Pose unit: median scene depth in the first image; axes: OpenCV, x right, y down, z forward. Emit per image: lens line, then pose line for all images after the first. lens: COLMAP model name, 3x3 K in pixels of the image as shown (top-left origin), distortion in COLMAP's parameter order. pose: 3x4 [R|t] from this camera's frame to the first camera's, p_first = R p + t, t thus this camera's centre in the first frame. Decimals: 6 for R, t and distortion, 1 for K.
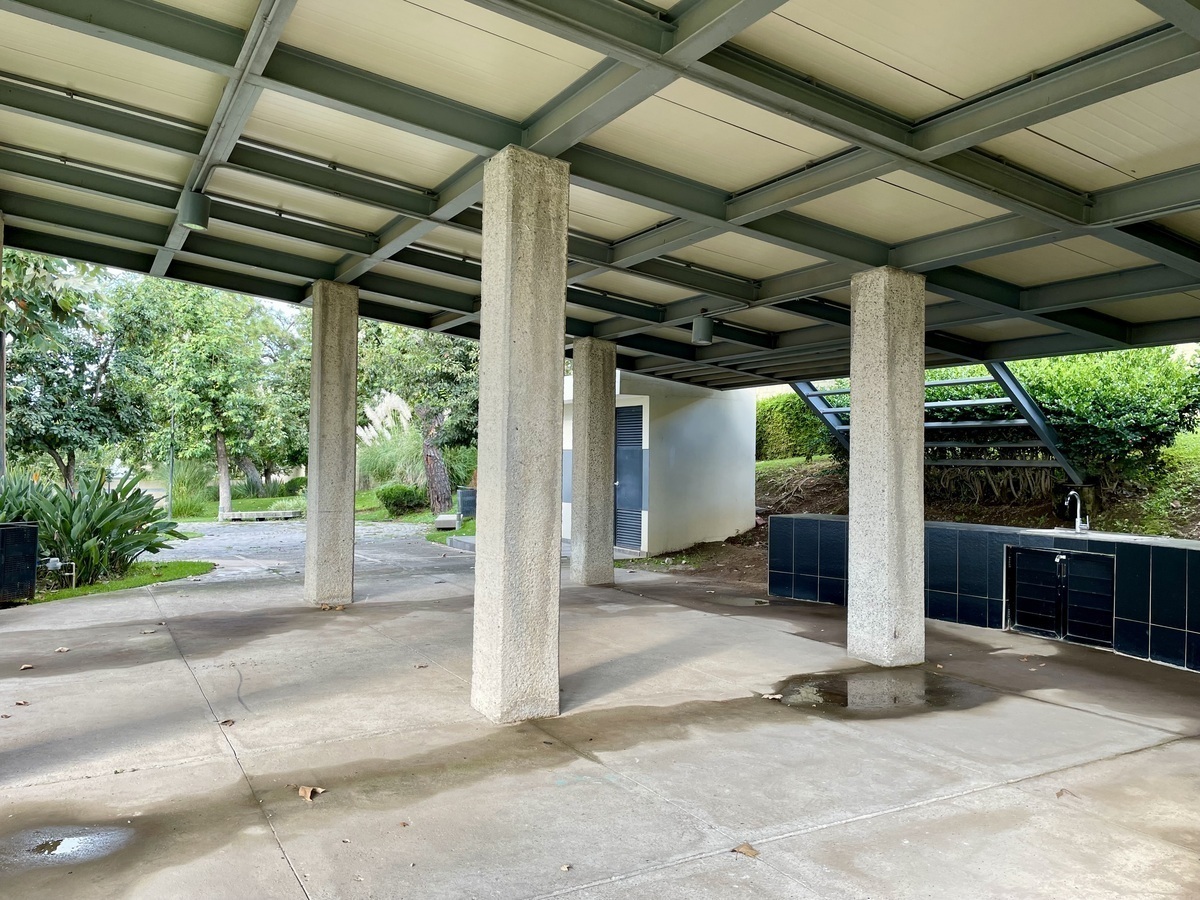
lens RADIAL K [[907.5, 0, 603.3], [0, 907.5, 450.8], [0, 0, 1]] dist [0.029668, 0.000152]
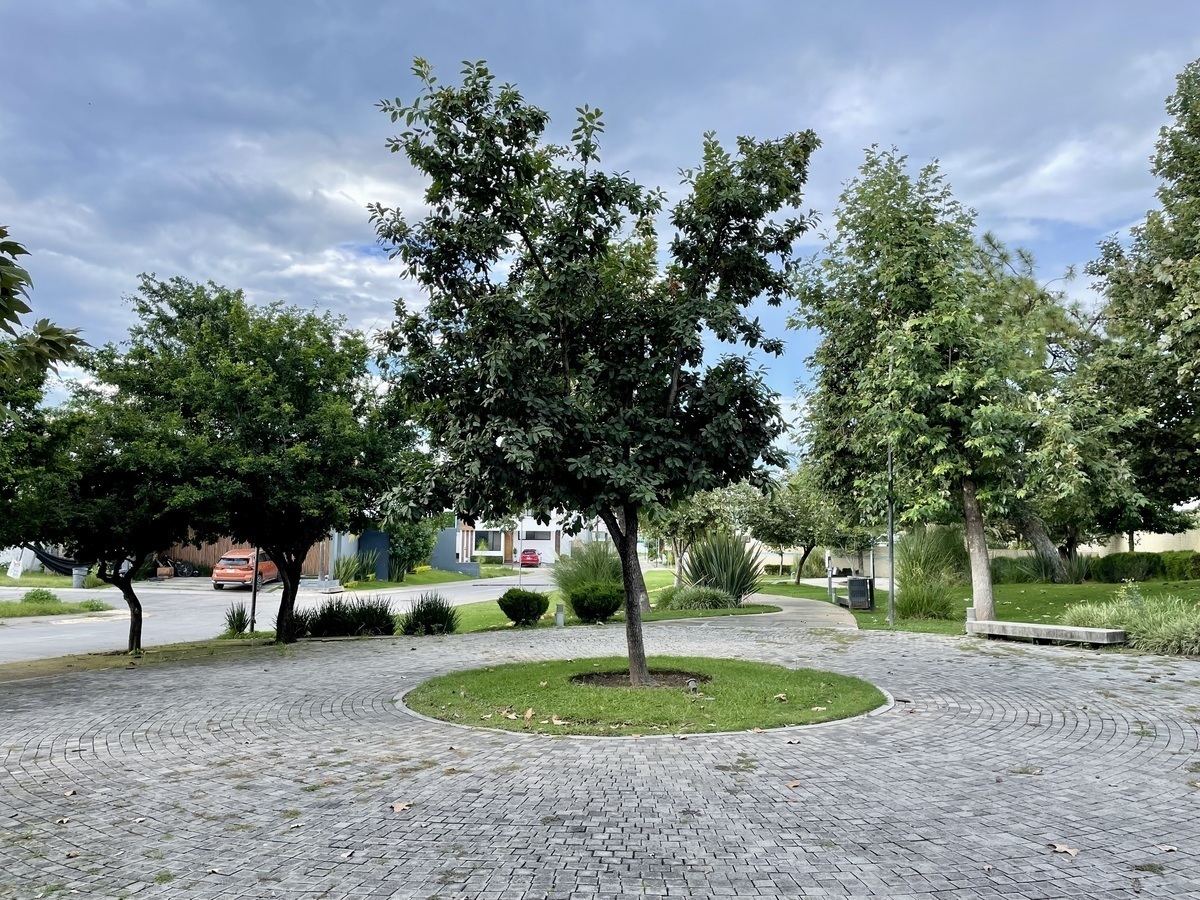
lens RADIAL K [[907.5, 0, 603.8], [0, 907.5, 443.5], [0, 0, 1]] dist [0.029668, 0.000152]
pose [[0.671752, -0.064942, -0.737924, -0.146956], [0.007082, 0.996667, -0.081266, 0.003844], [0.740742, 0.049364, 0.669973, 0.445666]]
